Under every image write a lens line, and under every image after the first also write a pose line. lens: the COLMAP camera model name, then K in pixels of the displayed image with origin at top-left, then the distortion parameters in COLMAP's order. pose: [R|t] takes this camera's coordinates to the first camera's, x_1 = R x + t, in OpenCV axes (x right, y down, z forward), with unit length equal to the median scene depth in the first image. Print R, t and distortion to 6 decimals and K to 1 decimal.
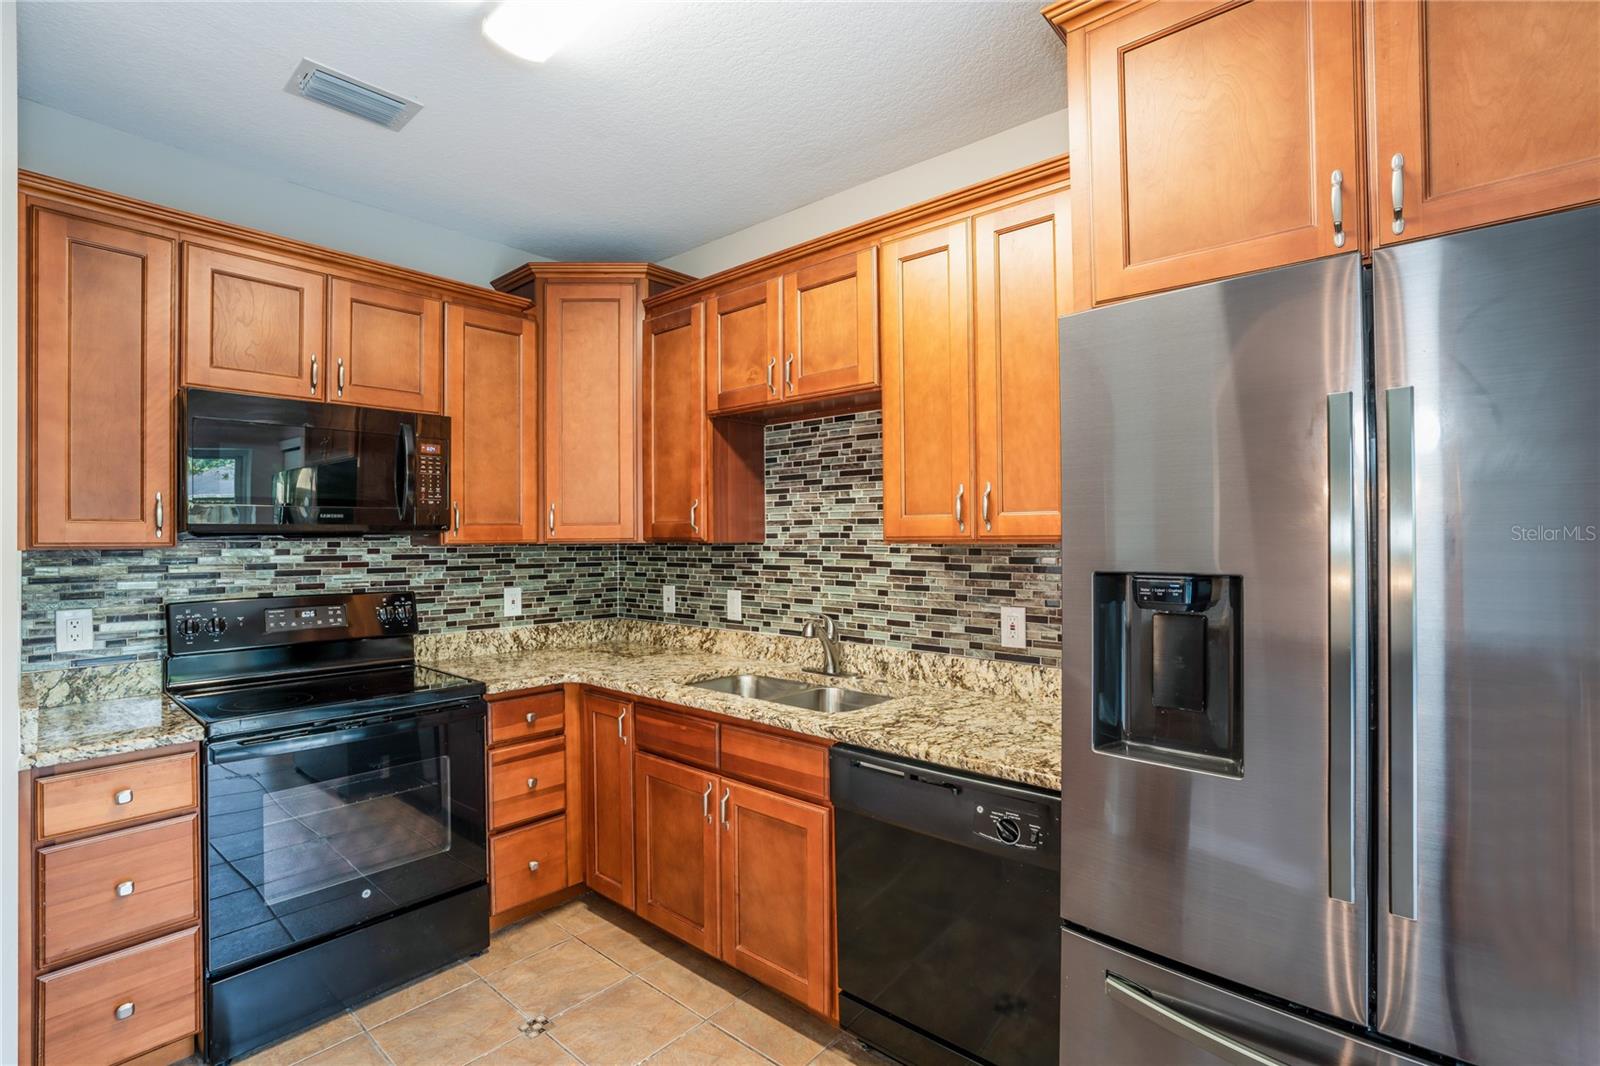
lens RADIAL K [[737.6, 0, 802.0], [0, 737.6, 531.6], [0, 0, 1]] dist [-0.043132, 0.013692]
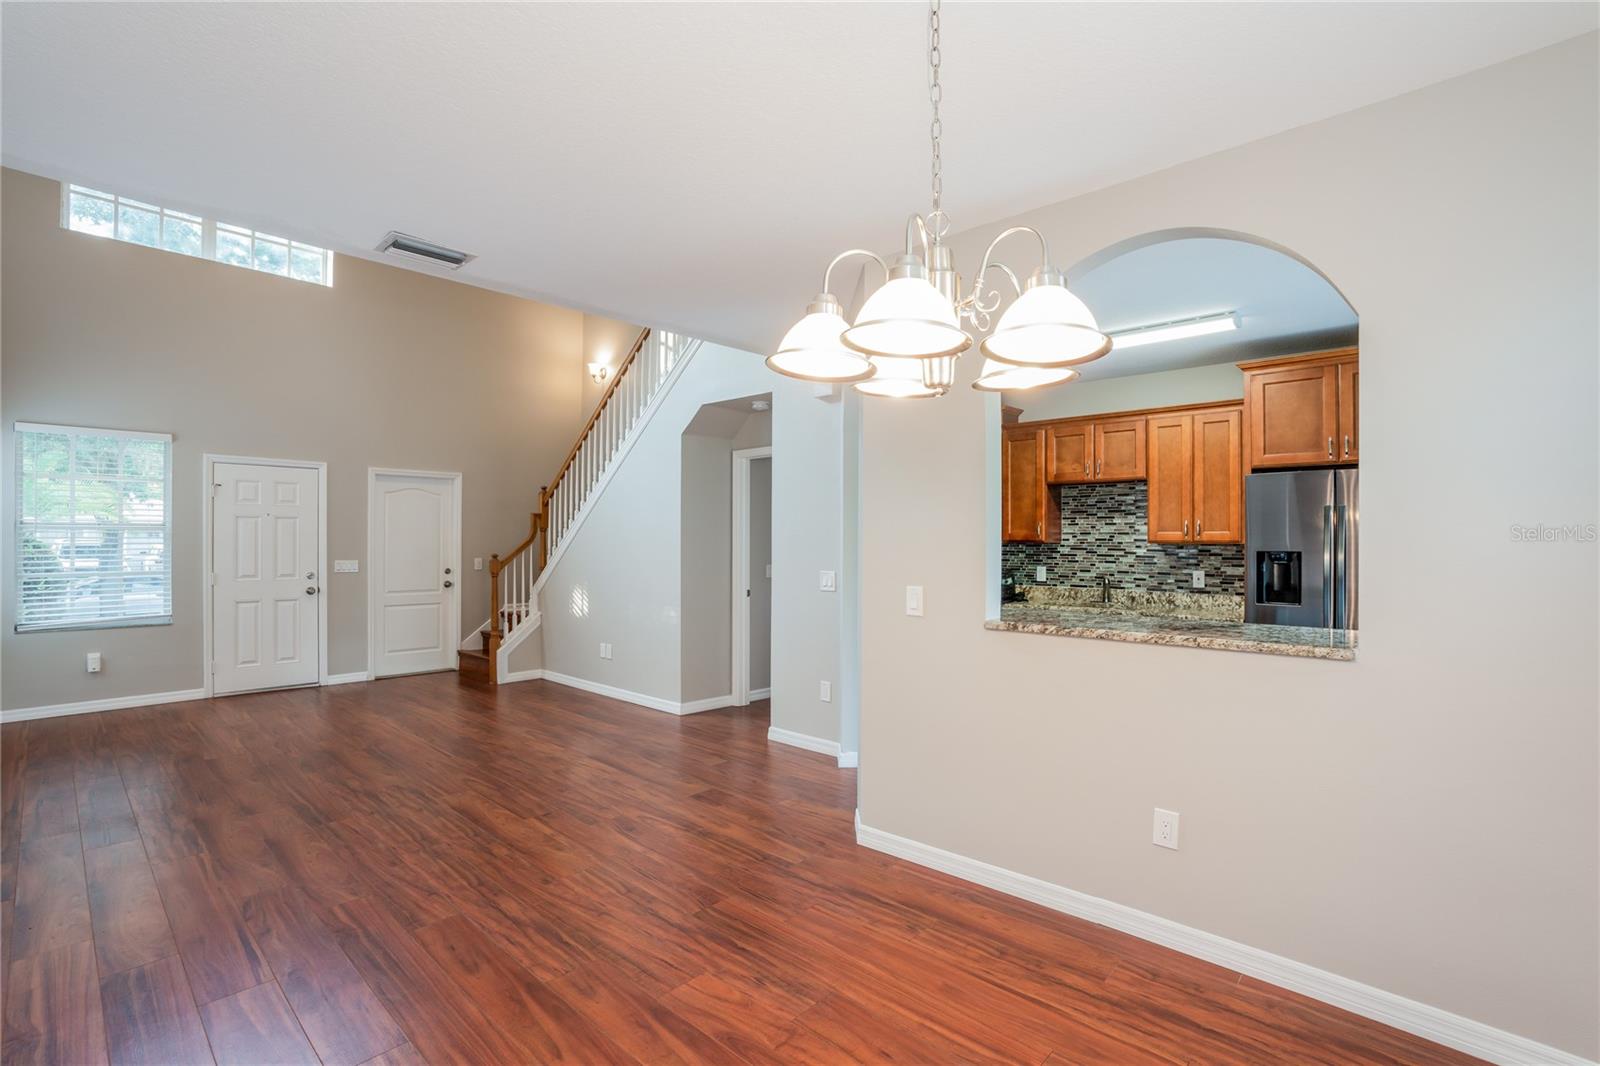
lens RADIAL K [[737.6, 0, 811.1], [0, 737.6, 545.7], [0, 0, 1]] dist [-0.043132, 0.013692]
pose [[0.999554, 0.007492, -0.028905, -0.791514], [-0.007040, 0.999852, 0.015689, -0.005377], [0.029018, -0.015479, 0.999459, -1.227266]]
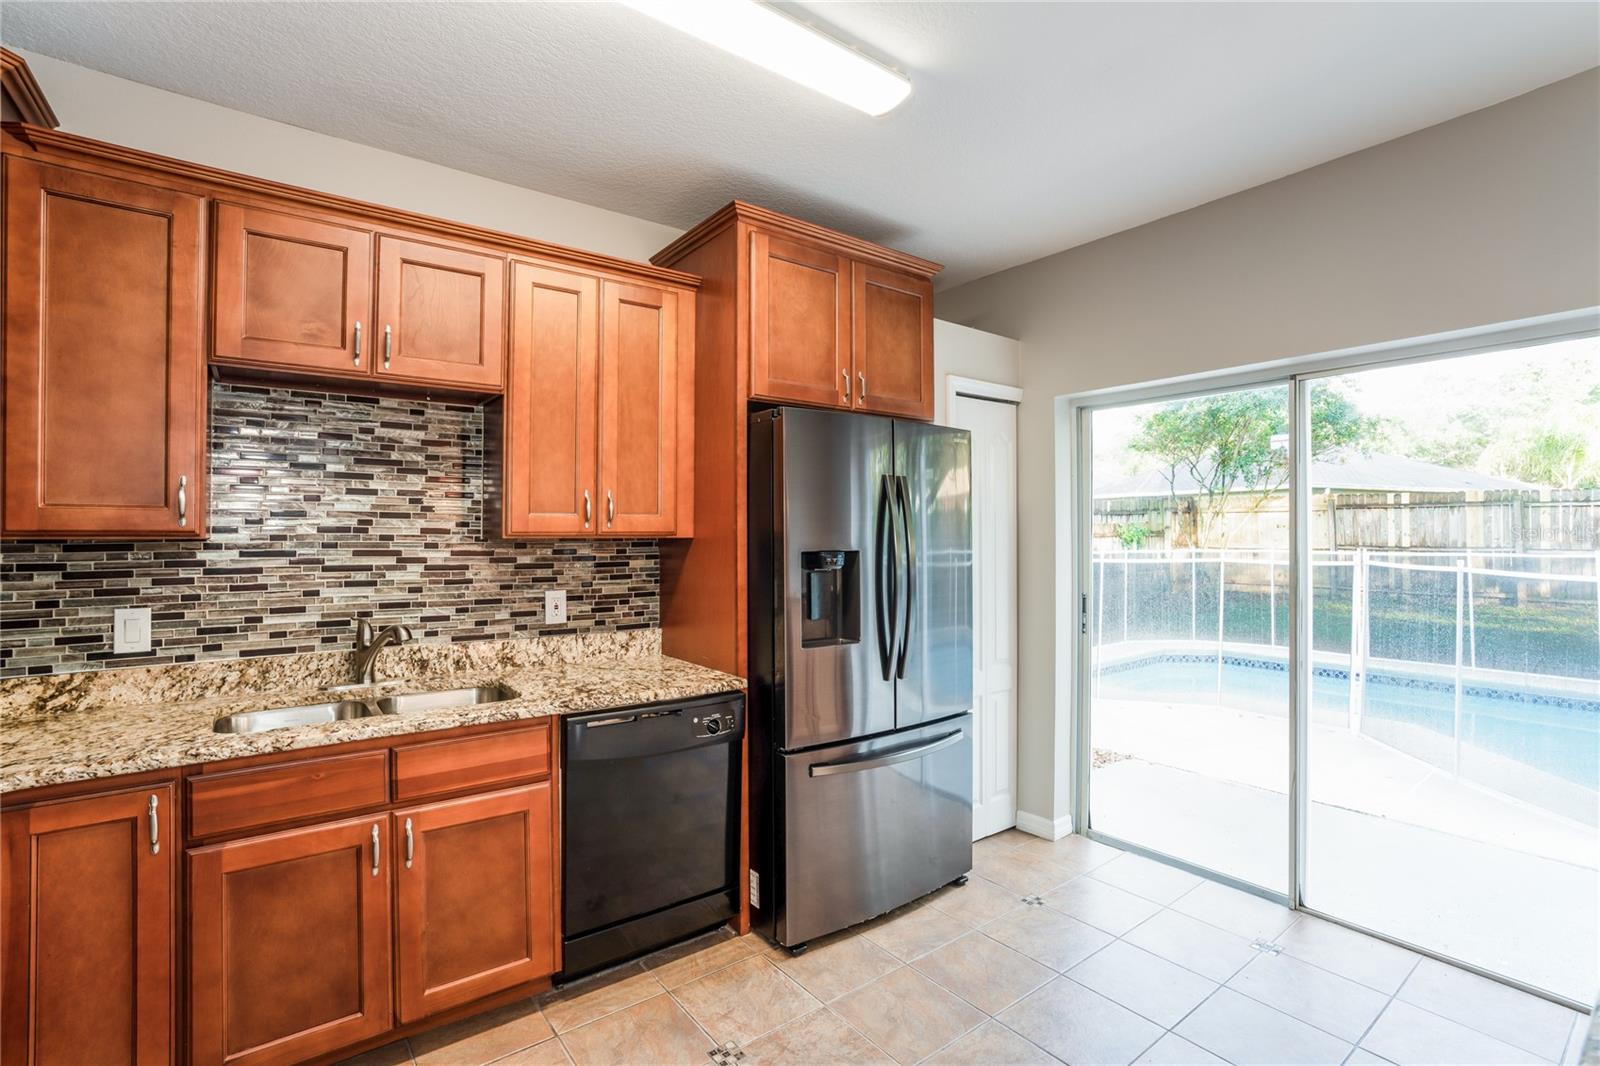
lens RADIAL K [[737.6, 0, 774.0], [0, 737.6, 519.6], [0, 0, 1]] dist [-0.043132, 0.013692]
pose [[0.232516, 0.022093, 0.972342, -0.716534], [-0.009460, 0.999746, -0.020454, 0.006080], [-0.972546, -0.004443, 0.232666, 0.320659]]
